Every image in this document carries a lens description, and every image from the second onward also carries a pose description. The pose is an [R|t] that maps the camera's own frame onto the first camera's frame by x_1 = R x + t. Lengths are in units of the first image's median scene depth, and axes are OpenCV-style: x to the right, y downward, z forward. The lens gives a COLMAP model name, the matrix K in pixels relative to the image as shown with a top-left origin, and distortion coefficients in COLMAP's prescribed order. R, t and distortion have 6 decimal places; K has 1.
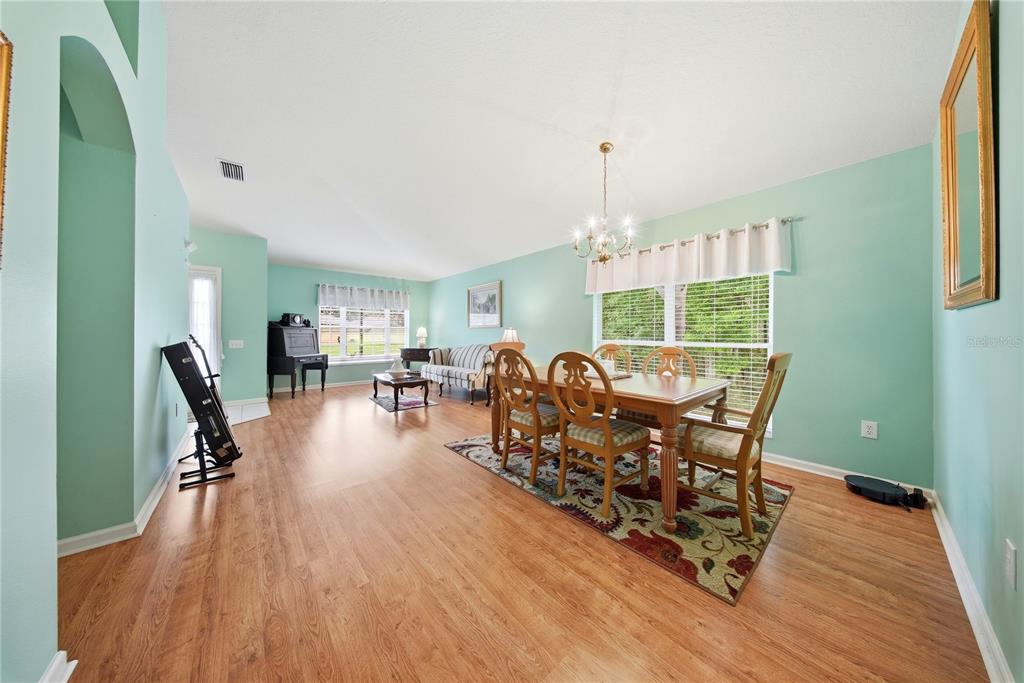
lens RADIAL K [[310.7, 0, 514.0], [0, 310.7, 338.2], [0, 0, 1]] dist [-0.001969, -0.000266]
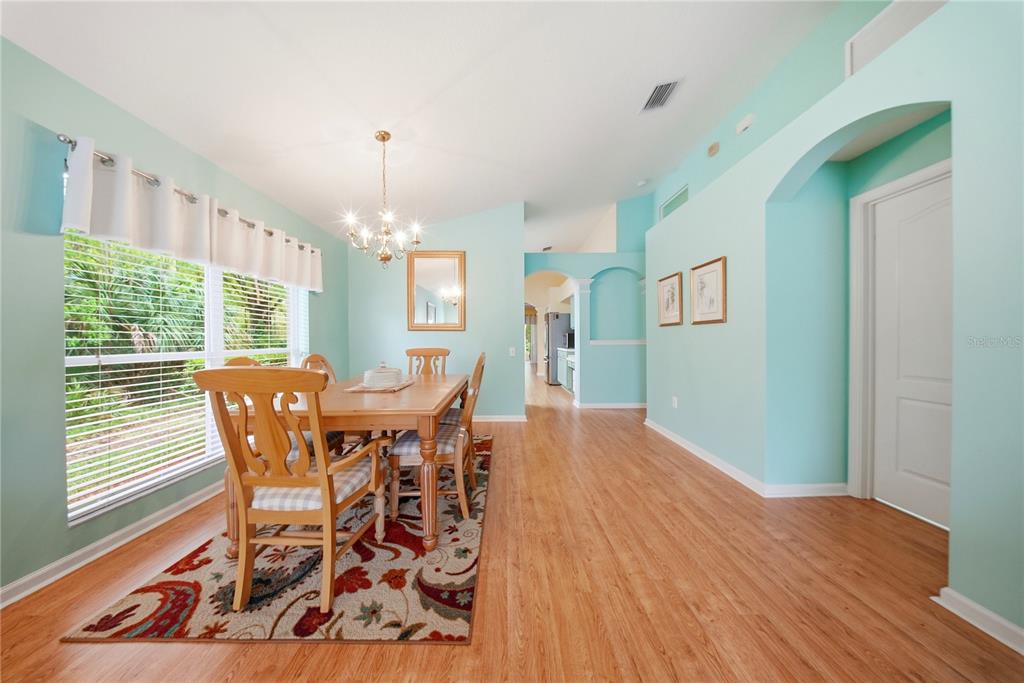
lens RADIAL K [[305.6, 0, 507.7], [0, 305.6, 341.5], [0, 0, 1]] dist [-0.006931, -0.000071]
pose [[-0.759222, -0.002631, 0.650827, -0.259354], [0.008660, 0.999862, 0.014144, -0.011036], [-0.650775, 0.016374, -0.759094, 0.646859]]
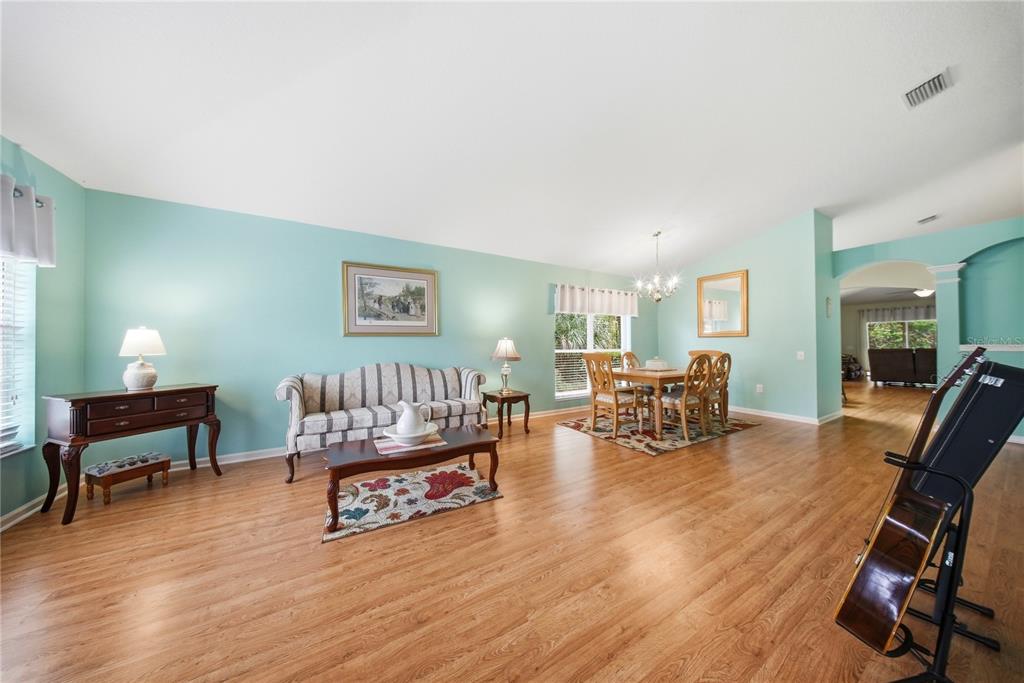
lens RADIAL K [[292.6, 0, 515.9], [0, 292.6, 344.8], [0, 0, 1]] dist [0.000019, -0.000026]
pose [[0.176821, -0.003704, 0.984236, -0.645849], [0.014904, 0.999888, 0.001085, -0.014109], [-0.984130, 0.014477, 0.176857, 0.660631]]
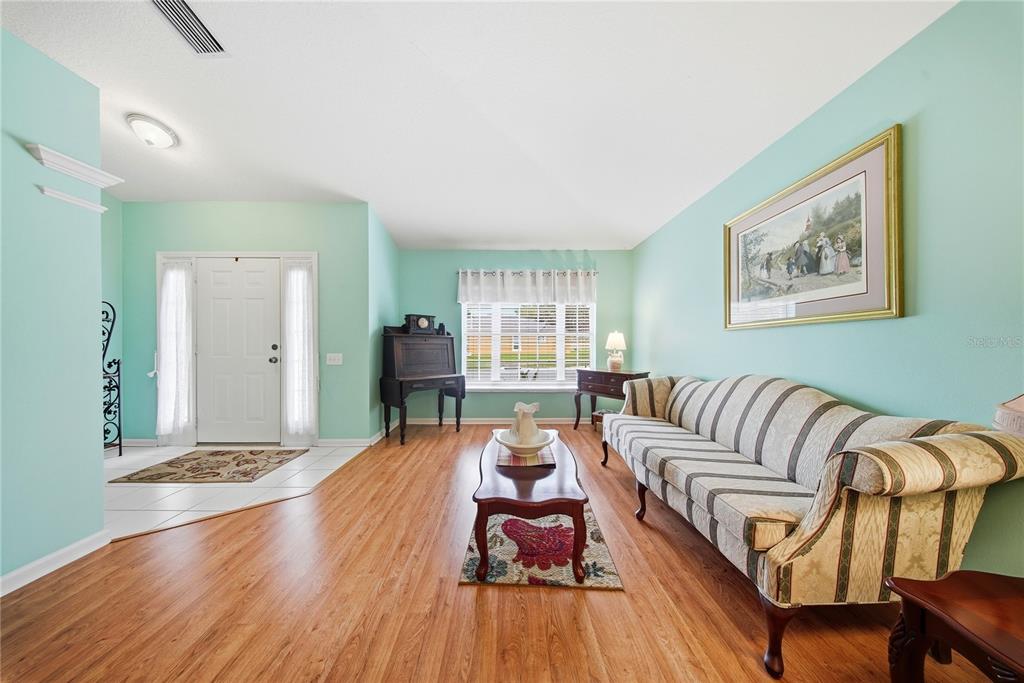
lens RADIAL K [[310.7, 0, 508.7], [0, 310.7, 347.7], [0, 0, 1]] dist [-0.001969, -0.000266]
pose [[0.765677, 0.009587, -0.643154, -0.114901], [-0.009793, 0.999947, 0.003247, -0.010376], [0.643151, 0.003812, 0.765730, 0.582841]]
